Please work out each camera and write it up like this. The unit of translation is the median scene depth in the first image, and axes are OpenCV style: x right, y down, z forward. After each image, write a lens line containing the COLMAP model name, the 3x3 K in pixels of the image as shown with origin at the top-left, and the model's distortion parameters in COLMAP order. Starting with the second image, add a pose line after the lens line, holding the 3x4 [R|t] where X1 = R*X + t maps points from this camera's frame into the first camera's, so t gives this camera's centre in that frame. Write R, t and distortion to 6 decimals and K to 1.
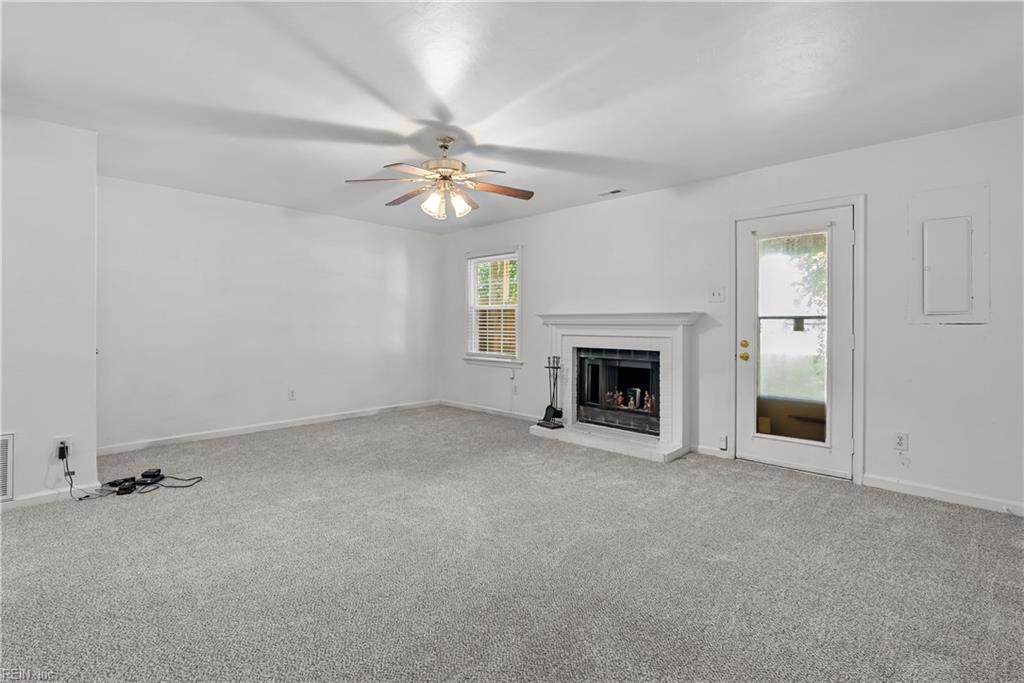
lens RADIAL K [[463.6, 0, 513.3], [0, 463.6, 330.5], [0, 0, 1]] dist [0.000389, 0.000023]
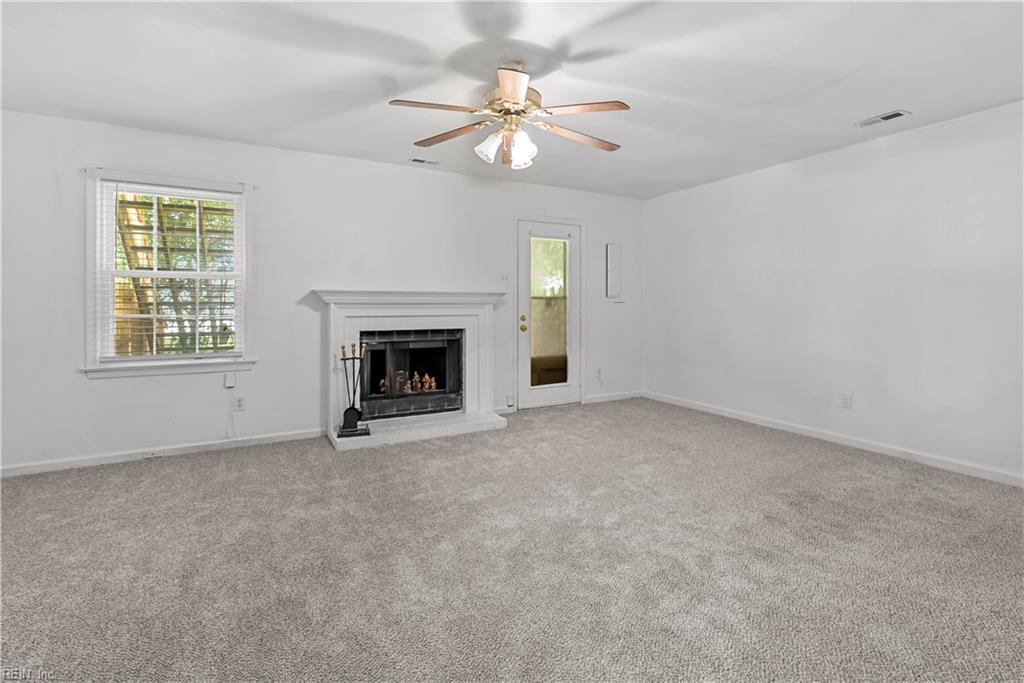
lens RADIAL K [[463.6, 0, 523.0], [0, 463.6, 309.5], [0, 0, 1]] dist [0.000389, 0.000023]
pose [[0.316334, -0.017835, 0.948480, -0.597035], [0.011777, 0.999820, 0.014872, -0.011959], [-0.948575, 0.006466, 0.316487, 0.508779]]
